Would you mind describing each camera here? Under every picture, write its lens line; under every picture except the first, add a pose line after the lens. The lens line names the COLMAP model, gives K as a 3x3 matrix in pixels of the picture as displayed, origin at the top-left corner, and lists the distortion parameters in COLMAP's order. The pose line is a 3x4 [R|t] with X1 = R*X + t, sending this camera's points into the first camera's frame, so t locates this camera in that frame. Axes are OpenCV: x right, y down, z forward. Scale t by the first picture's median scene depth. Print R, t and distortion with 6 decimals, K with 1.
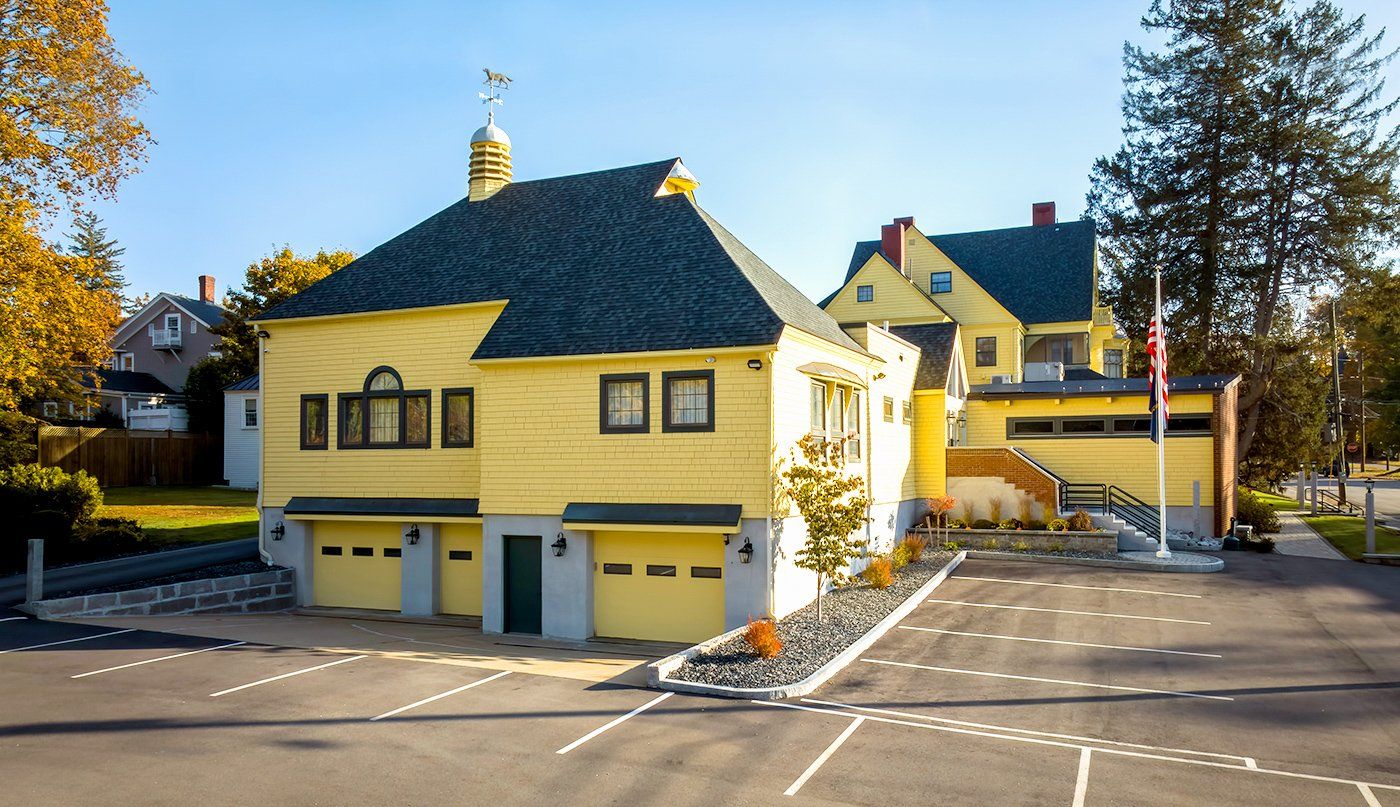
lens RADIAL K [[1034.4, 0, 704.9], [0, 1034.4, 419.1], [0, 0, 1]] dist [0.007079, 0.030302]
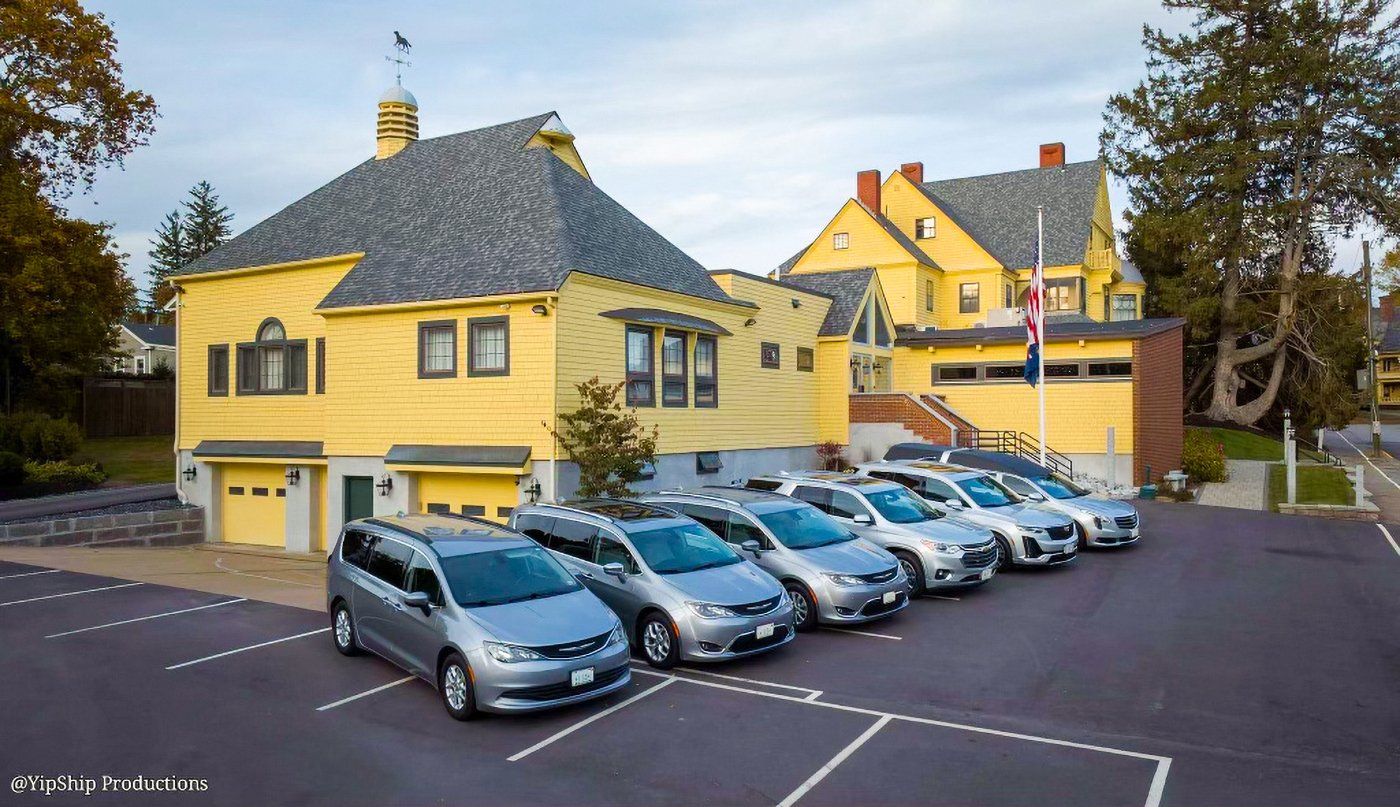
lens RADIAL K [[1032.1, 0, 733.8], [0, 1032.1, 394.2], [0, 0, 1]] dist [0.009608, 0.026038]
pose [[0.992607, -0.002879, -0.121342, 0.280123], [0.005298, 0.999794, 0.019619, 0.008788], [0.121261, -0.020116, 0.992417, 0.001197]]
